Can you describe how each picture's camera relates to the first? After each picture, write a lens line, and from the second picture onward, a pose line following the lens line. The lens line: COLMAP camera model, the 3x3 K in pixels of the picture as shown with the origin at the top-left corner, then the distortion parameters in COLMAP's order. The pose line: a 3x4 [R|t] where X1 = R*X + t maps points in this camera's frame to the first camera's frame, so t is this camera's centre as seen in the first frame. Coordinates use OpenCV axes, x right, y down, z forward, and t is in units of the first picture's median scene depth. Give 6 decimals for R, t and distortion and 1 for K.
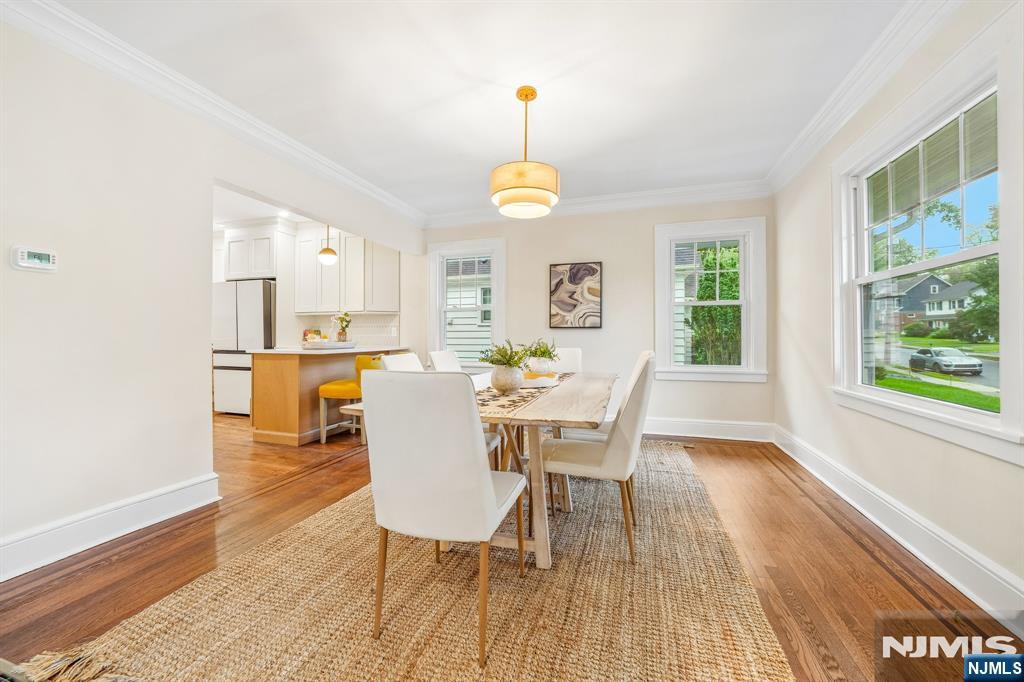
lens RADIAL K [[380.5, 0, 512.2], [0, 380.5, 334.7], [0, 0, 1]] dist [-0.030309, -0.000106]
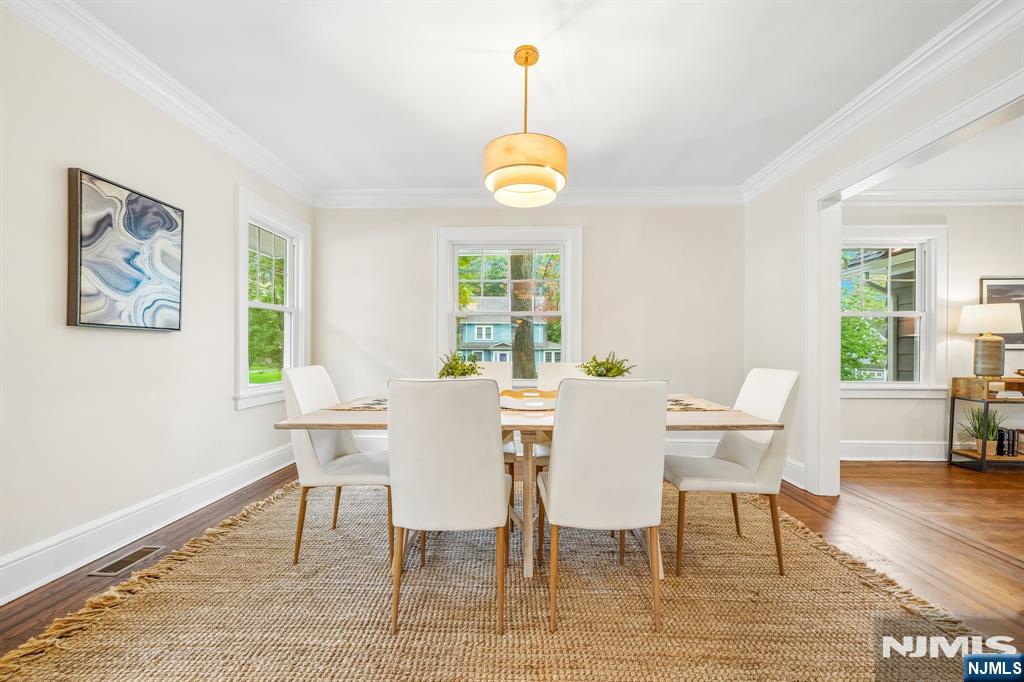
lens RADIAL K [[404.7, 0, 512.7], [0, 404.7, 344.3], [0, 0, 1]] dist [-0.000344, 0.000005]
pose [[-0.271895, 0.003558, 0.962320, -0.449602], [-0.002583, 0.999987, -0.004427, 0.002961], [-0.962323, -0.003689, -0.271883, 0.686410]]
